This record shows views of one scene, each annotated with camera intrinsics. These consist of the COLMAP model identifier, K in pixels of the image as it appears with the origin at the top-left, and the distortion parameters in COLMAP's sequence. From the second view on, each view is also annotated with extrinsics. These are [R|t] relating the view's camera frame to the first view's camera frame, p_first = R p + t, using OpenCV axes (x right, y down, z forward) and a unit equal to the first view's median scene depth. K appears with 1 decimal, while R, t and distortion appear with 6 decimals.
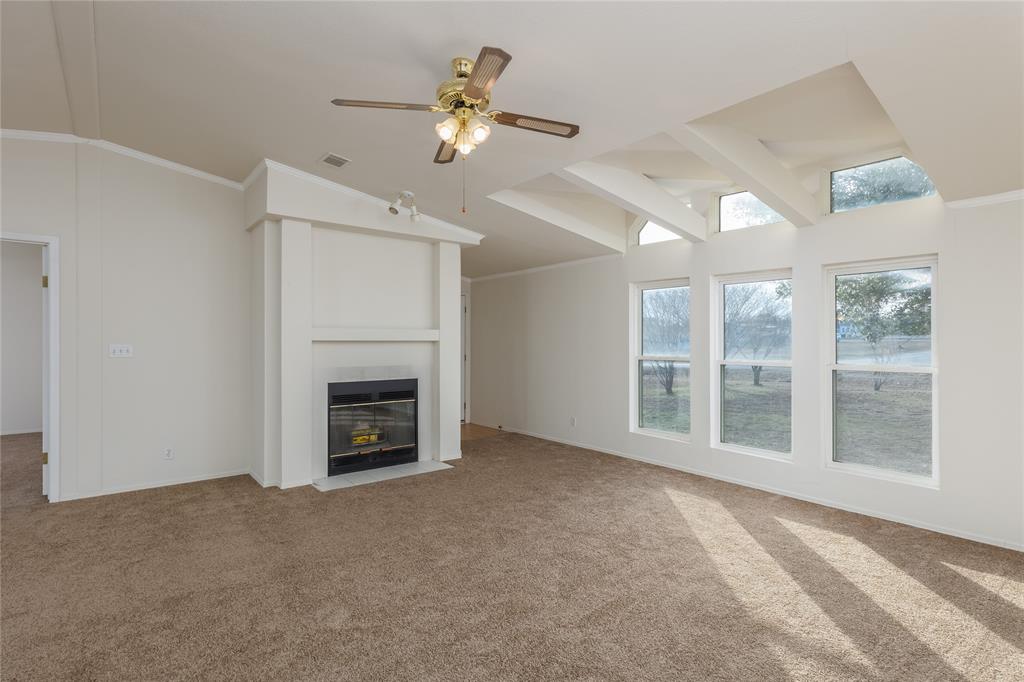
lens RADIAL K [[504.7, 0, 513.8], [0, 504.7, 341.6], [0, 0, 1]] dist [-0.000947, -0.002594]
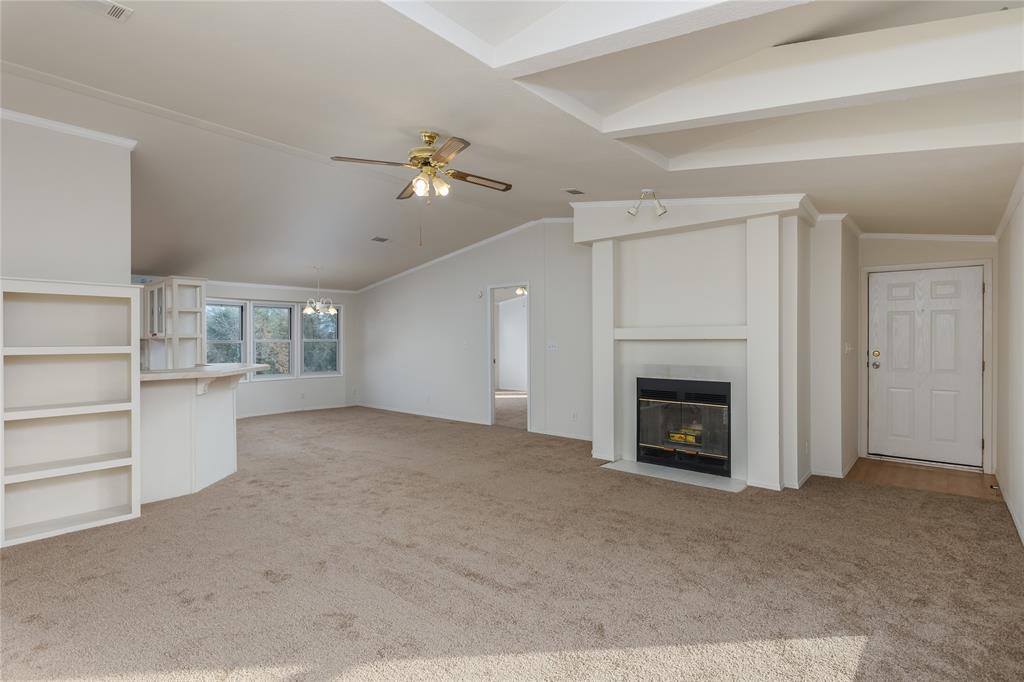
lens RADIAL K [[504.7, 0, 513.3], [0, 504.7, 341.0], [0, 0, 1]] dist [-0.000947, -0.002594]
pose [[0.165016, -0.001346, -0.986290, 0.636767], [-0.000272, 0.999999, -0.001410, 0.002982], [0.986291, 0.000500, 0.165016, 0.507117]]
